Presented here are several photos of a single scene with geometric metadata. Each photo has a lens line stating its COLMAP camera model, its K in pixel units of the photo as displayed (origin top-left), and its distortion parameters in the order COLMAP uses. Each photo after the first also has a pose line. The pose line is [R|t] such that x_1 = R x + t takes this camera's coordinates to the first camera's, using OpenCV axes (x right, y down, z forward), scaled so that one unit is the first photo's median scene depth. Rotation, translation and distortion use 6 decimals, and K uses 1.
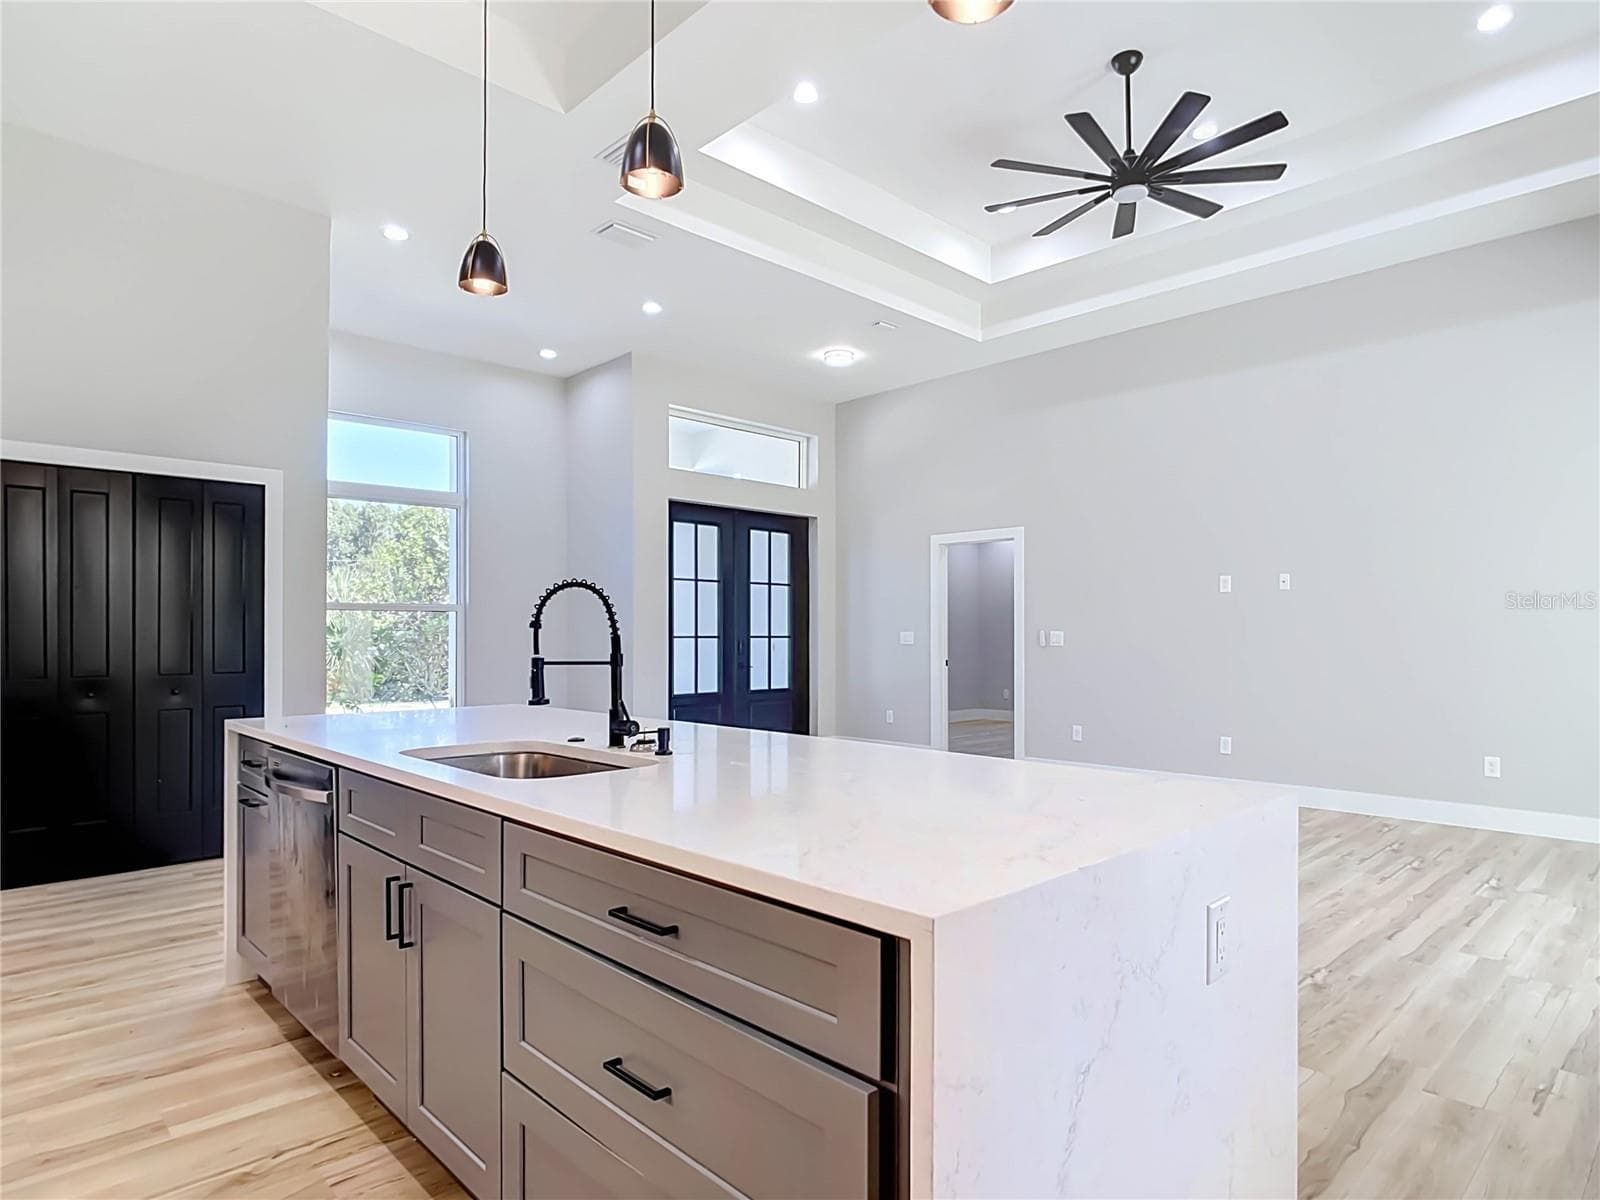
lens RADIAL K [[918.3, 0, 804.1], [0, 918.3, 615.9], [0, 0, 1]] dist [-0.005512, -0.003723]
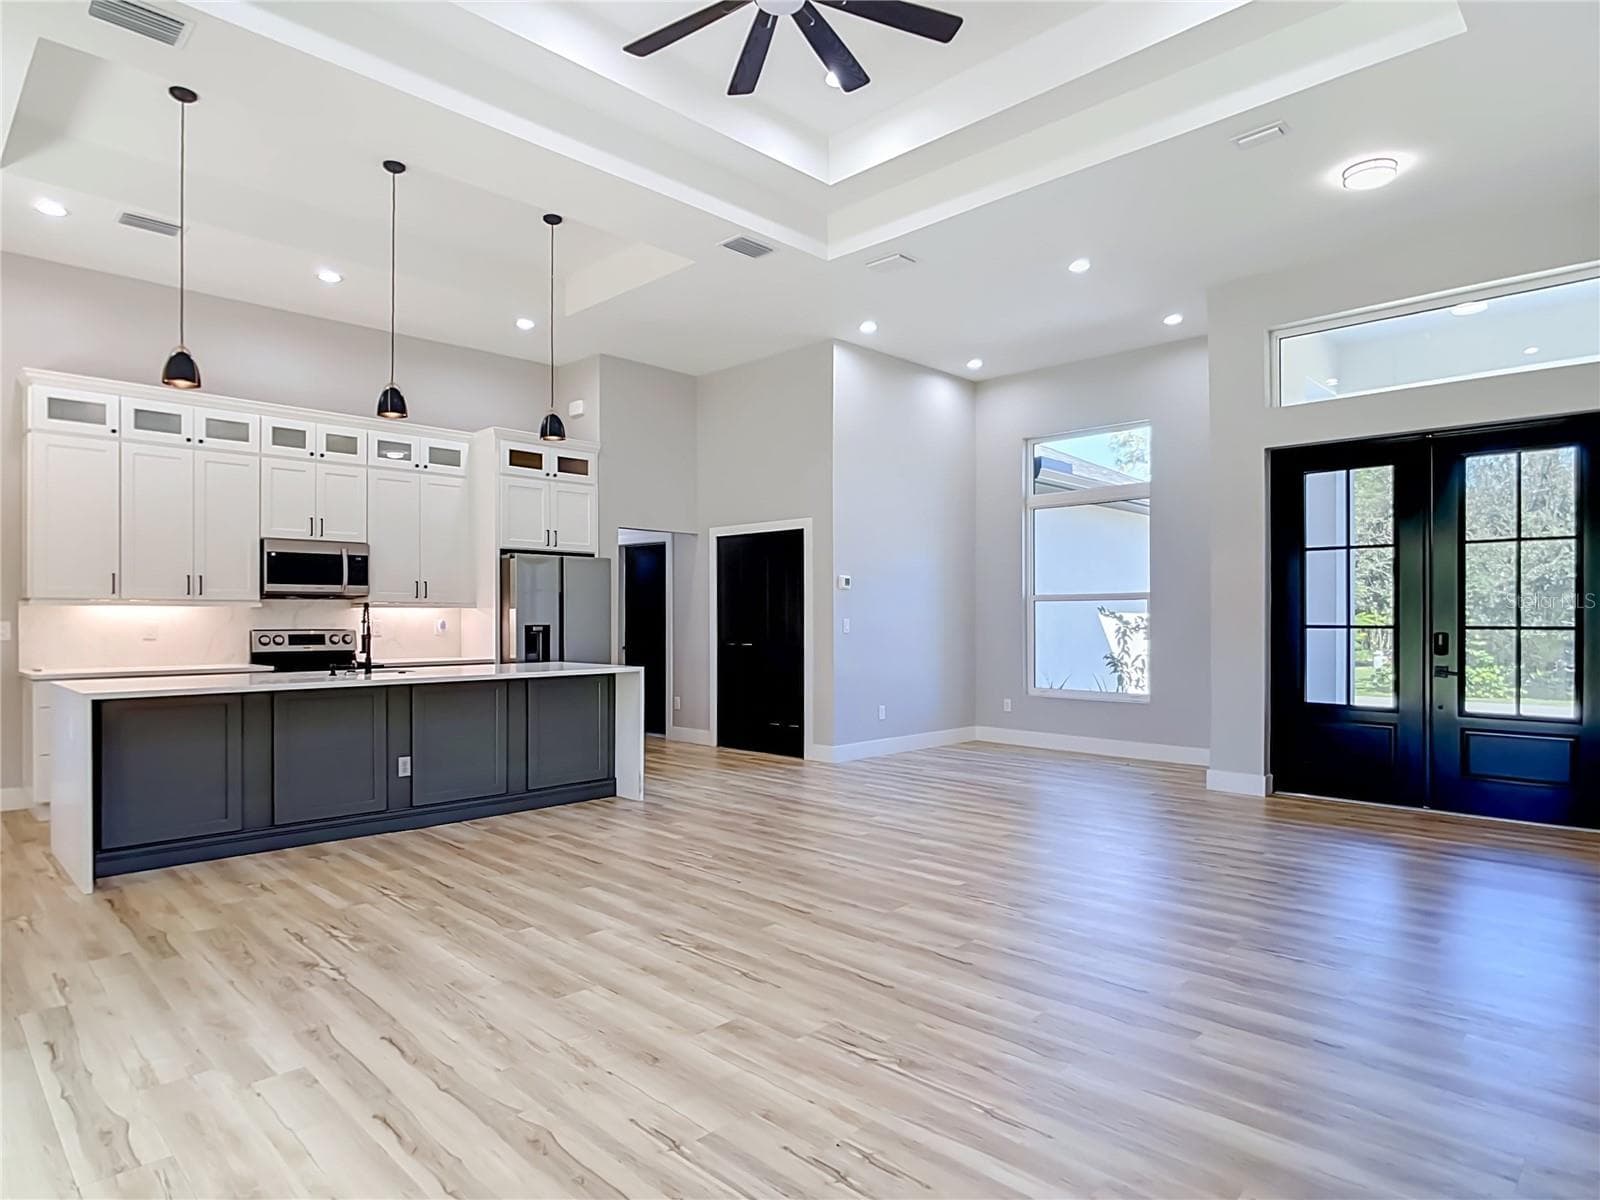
lens RADIAL K [[918.3, 0, 813.3], [0, 918.3, 610.6], [0, 0, 1]] dist [-0.005512, -0.003723]
pose [[0.030423, -0.006847, -0.999514, 1.359365], [0.022178, 0.999735, -0.006174, 0.013265], [0.999291, -0.021980, 0.030566, 1.293047]]
